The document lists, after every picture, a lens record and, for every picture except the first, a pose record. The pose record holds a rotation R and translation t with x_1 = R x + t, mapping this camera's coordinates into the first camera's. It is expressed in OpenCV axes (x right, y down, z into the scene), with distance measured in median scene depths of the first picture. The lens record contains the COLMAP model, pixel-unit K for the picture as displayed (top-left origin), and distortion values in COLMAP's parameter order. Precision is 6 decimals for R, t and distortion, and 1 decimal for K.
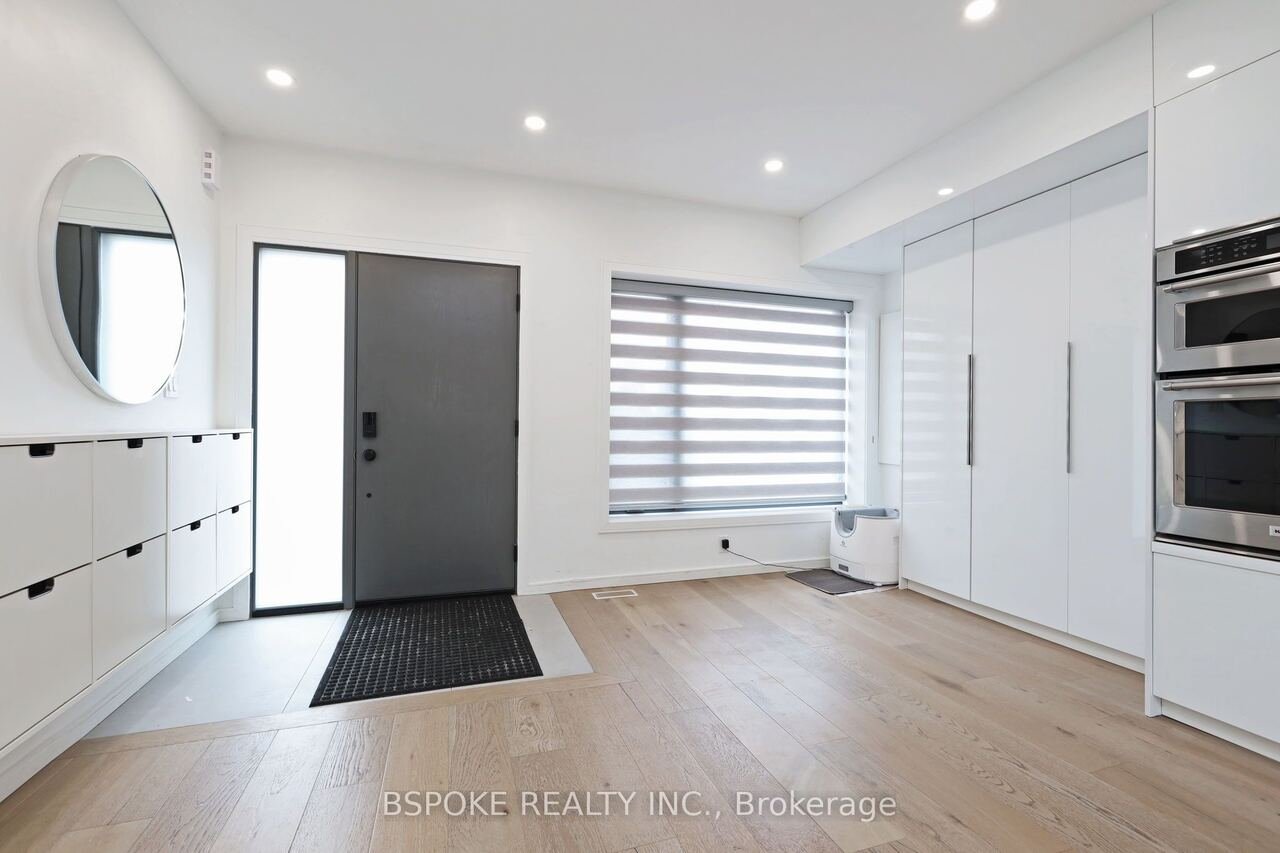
lens RADIAL K [[567.4, 0, 635.3], [0, 567.4, 422.6], [0, 0, 1]] dist [-0.001582, 0.000821]
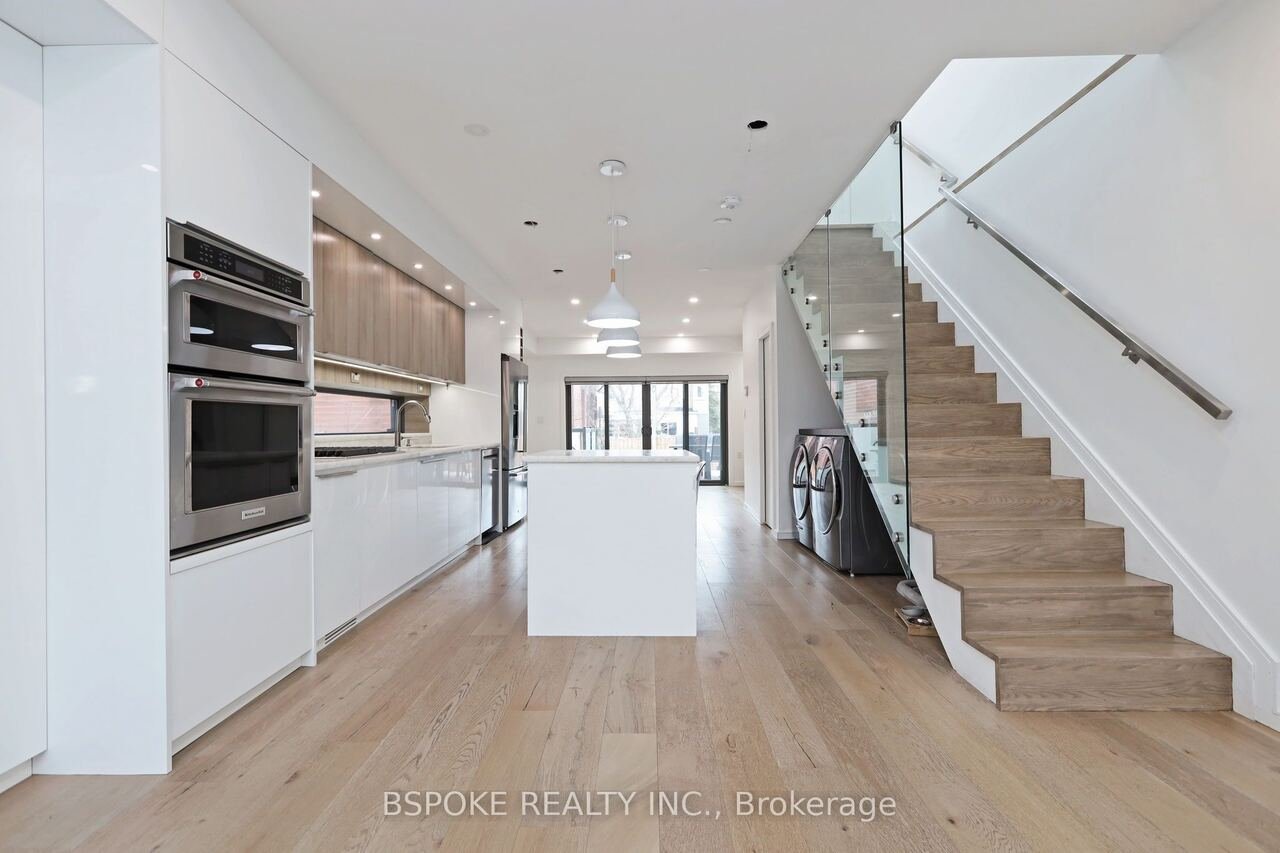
lens RADIAL K [[567.4, 0, 638.2], [0, 567.4, 428.7], [0, 0, 1]] dist [-0.001582, 0.000821]
pose [[-0.944048, -0.003033, 0.329793, -0.029567], [-0.001774, 0.999990, 0.004117, 0.004949], [-0.329803, 0.003302, -0.944044, 1.681056]]
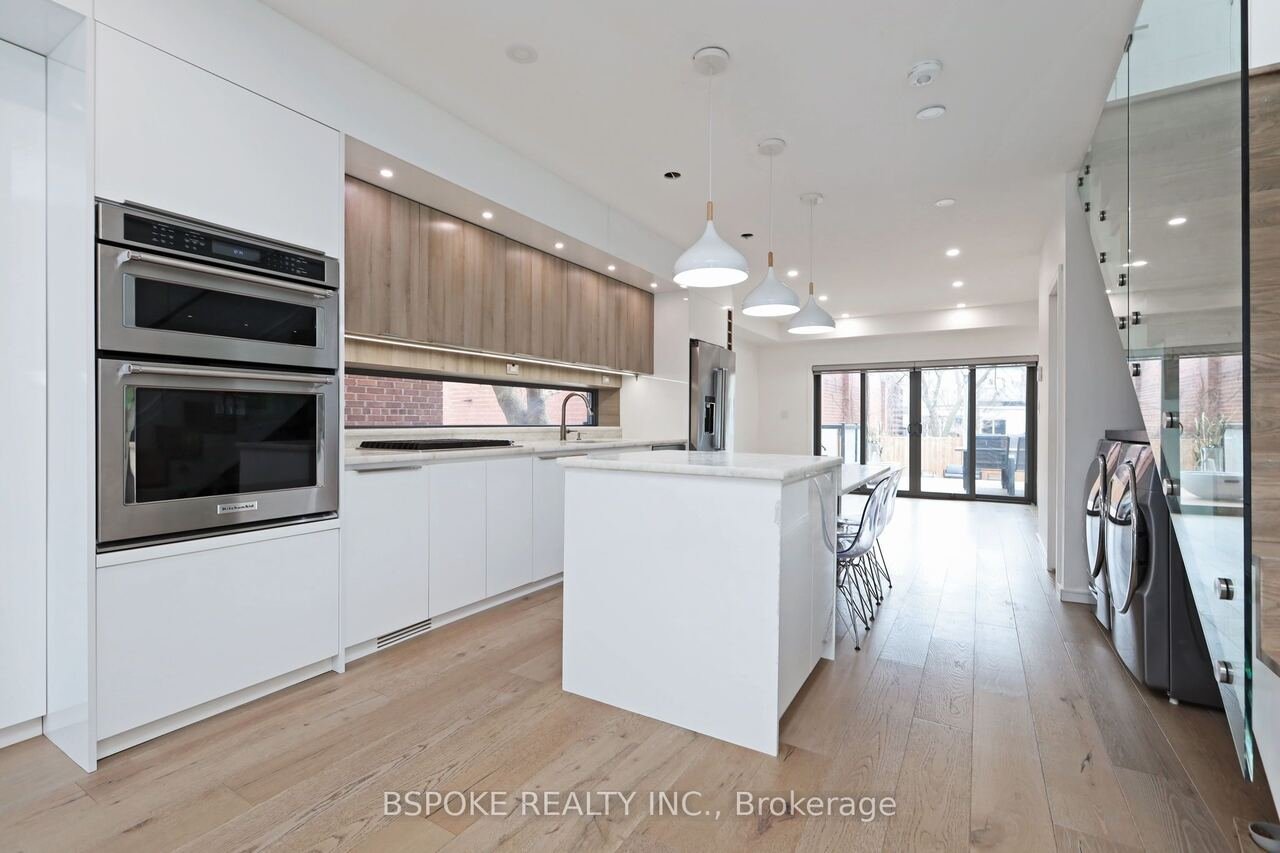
lens RADIAL K [[567.4, 0, 641.0], [0, 567.4, 426.8], [0, 0, 1]] dist [-0.001582, 0.000821]
pose [[-0.654881, -0.018012, 0.755517, -0.232110], [-0.012765, 0.999837, 0.012772, 0.003679], [-0.755624, -0.001280, -0.655004, 1.010207]]
